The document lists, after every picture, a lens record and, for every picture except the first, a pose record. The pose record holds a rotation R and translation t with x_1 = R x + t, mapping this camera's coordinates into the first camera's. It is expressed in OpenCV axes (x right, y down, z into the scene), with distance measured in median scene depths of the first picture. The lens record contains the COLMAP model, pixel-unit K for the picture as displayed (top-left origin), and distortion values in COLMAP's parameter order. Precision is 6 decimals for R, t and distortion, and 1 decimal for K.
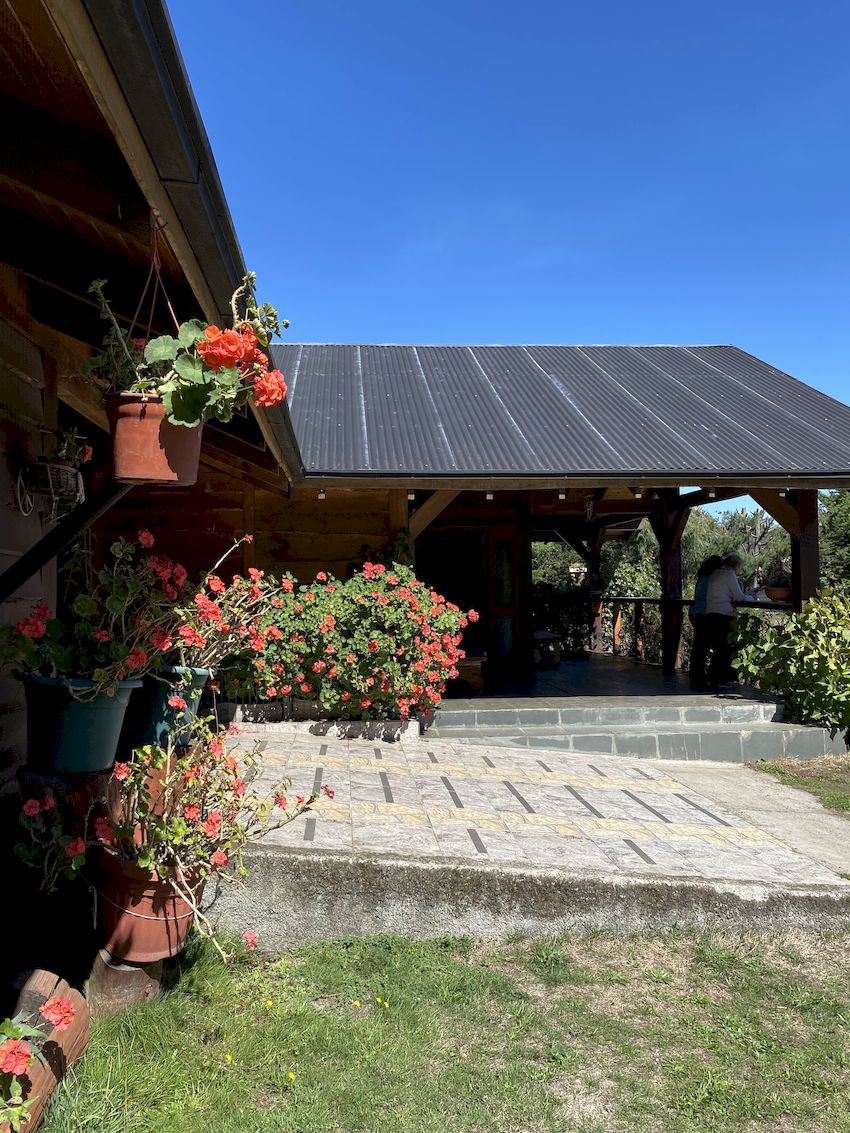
lens RADIAL K [[860.2, 0, 426.0], [0, 860.2, 568.6], [0, 0, 1]] dist [0.022017, 0.019867]
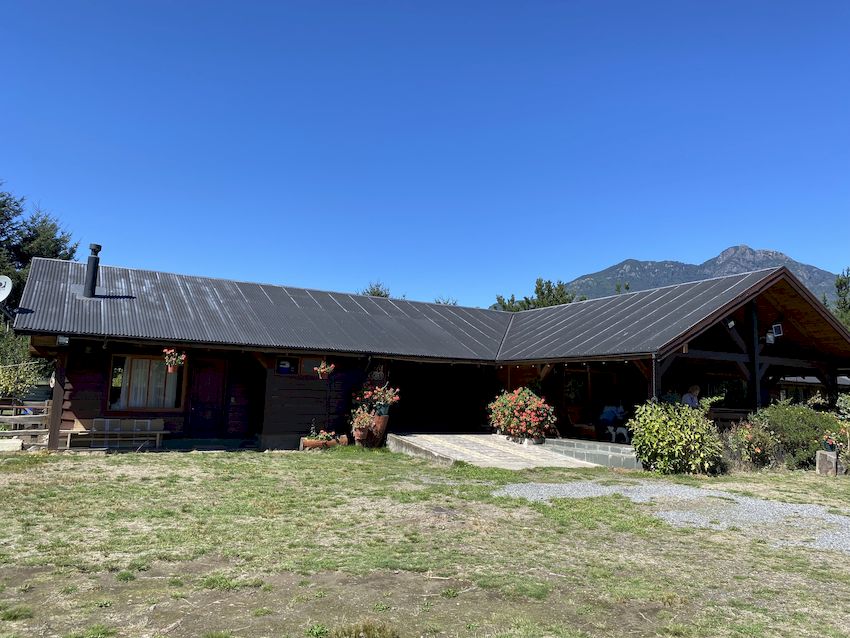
lens RADIAL K [[645.3, 0, 422.4], [0, 645.3, 319.9], [0, 0, 1]] dist [0.022017, 0.019867]
pose [[0.392833, -0.090776, -0.915119, 2.052700], [-0.017076, 0.994225, -0.105953, 0.003223], [0.919451, 0.057248, 0.389014, -0.295384]]
